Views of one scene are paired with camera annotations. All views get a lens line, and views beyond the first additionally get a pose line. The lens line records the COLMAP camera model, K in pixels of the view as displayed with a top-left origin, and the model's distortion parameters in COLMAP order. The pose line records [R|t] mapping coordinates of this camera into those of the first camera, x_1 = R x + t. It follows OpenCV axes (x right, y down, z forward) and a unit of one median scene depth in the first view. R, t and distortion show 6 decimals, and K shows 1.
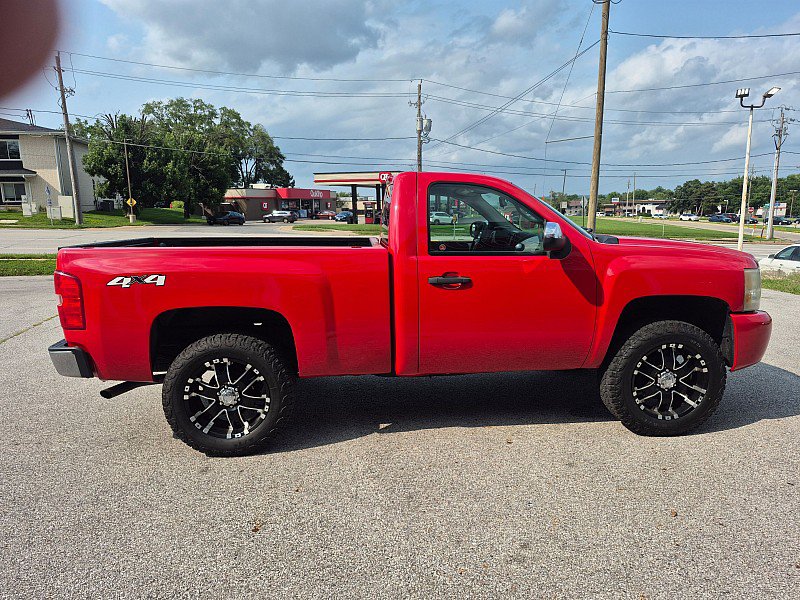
lens RADIAL K [[564.2, 0, 402.4], [0, 564.2, 306.4], [0, 0, 1]] dist [0.039431, -0.034551]
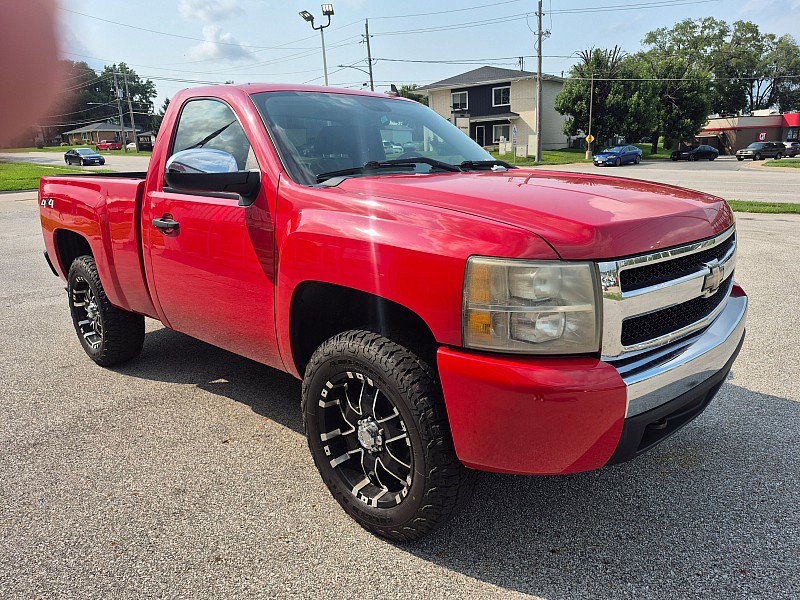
lens RADIAL K [[564.2, 0, 400.4], [0, 564.2, 300.1], [0, 0, 1]] dist [0.039431, -0.034551]
pose [[0.669560, 0.174921, -0.721867, 0.075999], [-0.104363, 0.984388, 0.141734, -0.007443], [0.735390, -0.019563, 0.677362, 0.056578]]
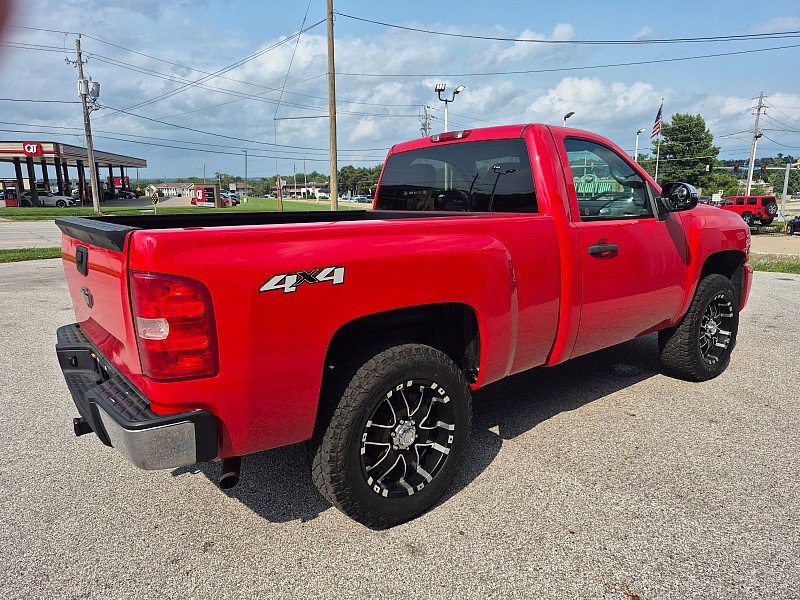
lens RADIAL K [[564.2, 0, 403.3], [0, 564.2, 302.6], [0, 0, 1]] dist [0.039431, -0.034551]
pose [[0.833748, -0.106562, 0.541764, -0.055608], [0.094216, 0.994266, 0.050573, -0.003196], [-0.544047, 0.008877, 0.839008, 0.034628]]
